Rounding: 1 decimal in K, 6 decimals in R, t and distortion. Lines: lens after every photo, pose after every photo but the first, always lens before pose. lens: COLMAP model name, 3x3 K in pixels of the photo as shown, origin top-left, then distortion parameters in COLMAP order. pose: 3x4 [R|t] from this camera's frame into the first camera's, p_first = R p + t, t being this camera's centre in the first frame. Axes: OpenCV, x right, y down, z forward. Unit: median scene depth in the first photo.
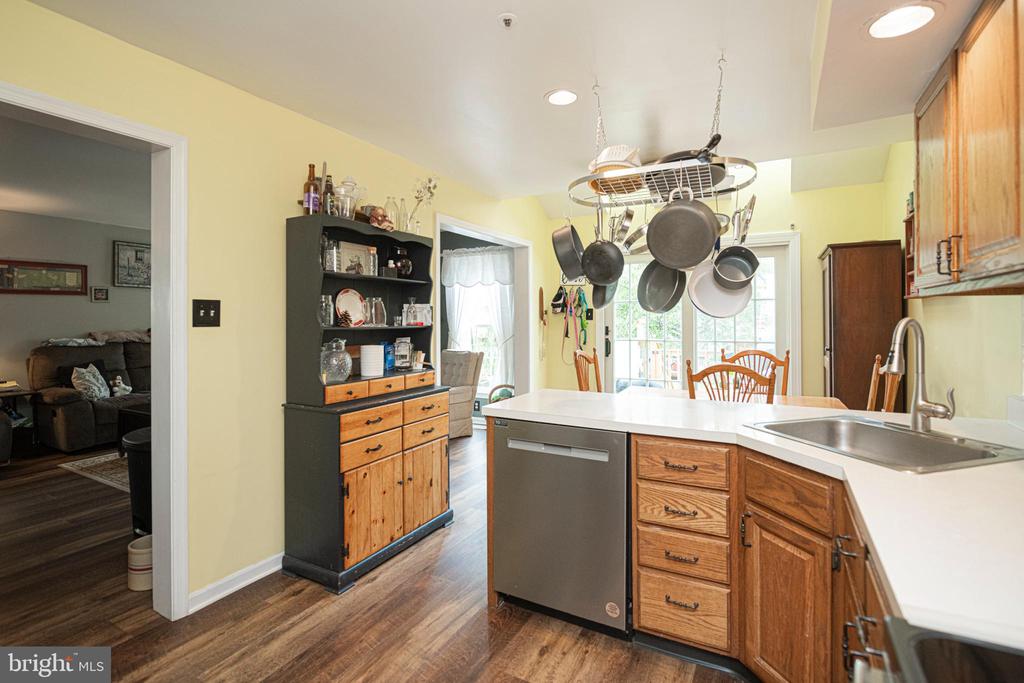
lens RADIAL K [[453.4, 0, 477.6], [0, 453.4, 313.6], [0, 0, 1]] dist [-0.000593, -0.000423]
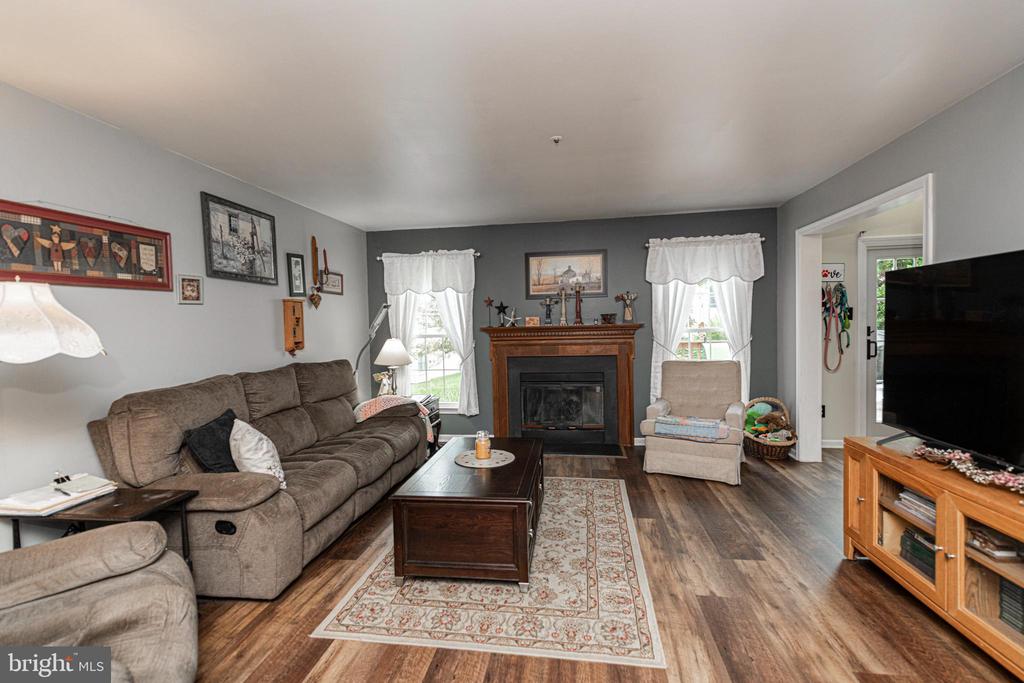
lens RADIAL K [[440.3, 0, 499.3], [0, 440.3, 343.0], [0, 0, 1]] dist [0.001226, -0.000511]
pose [[0.939490, -0.035062, 0.340776, -0.706323], [0.020059, 0.998672, 0.047453, 0.004042], [-0.341988, -0.037746, 0.938946, 0.399565]]
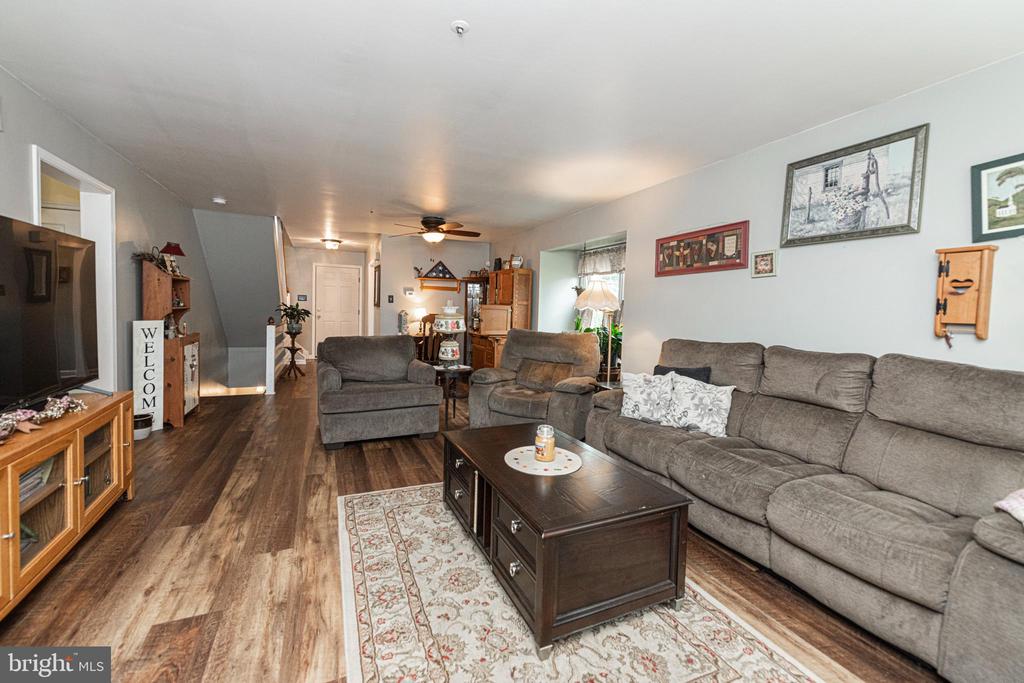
lens RADIAL K [[416.1, 0, 510.6], [0, 416.1, 328.9], [0, 0, 1]] dist [0.017246, -0.007118]
pose [[-0.570036, 0.024896, -0.821243, -0.194854], [-0.022992, 0.998666, 0.046233, 0.026815], [0.821298, 0.045236, -0.568703, 1.107076]]
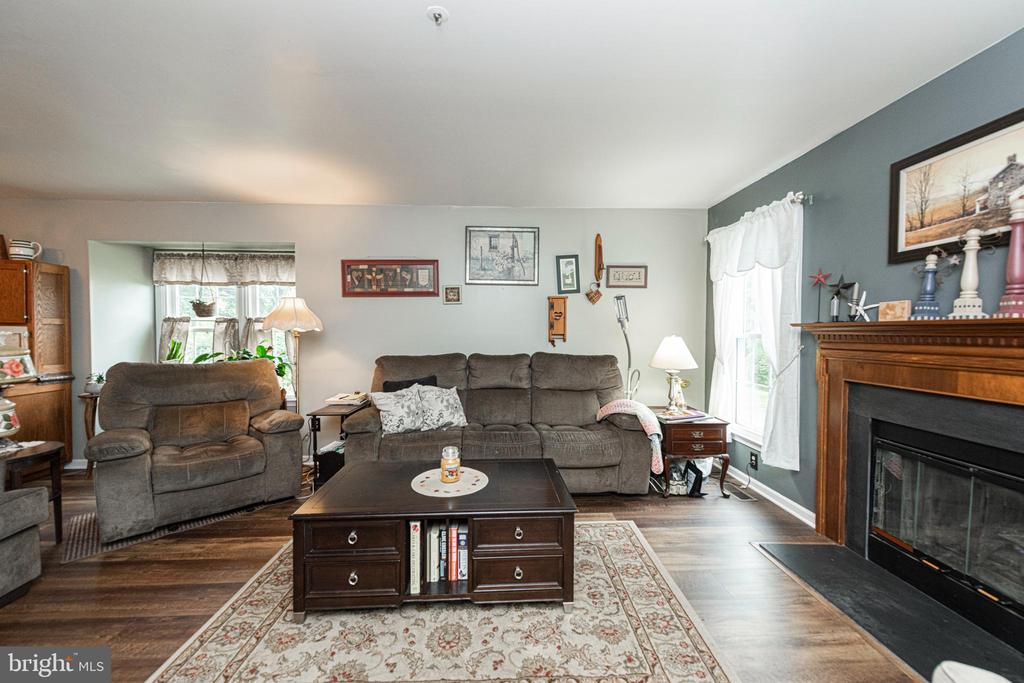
lens RADIAL K [[394.3, 0, 521.6], [0, 394.3, 342.5], [0, 0, 1]] dist [0.005657, -0.000157]
pose [[0.556195, 0.025923, -0.830647, -0.183340], [0.001211, 0.999487, 0.032002, 0.022342], [0.831051, -0.018805, 0.555879, 0.751664]]
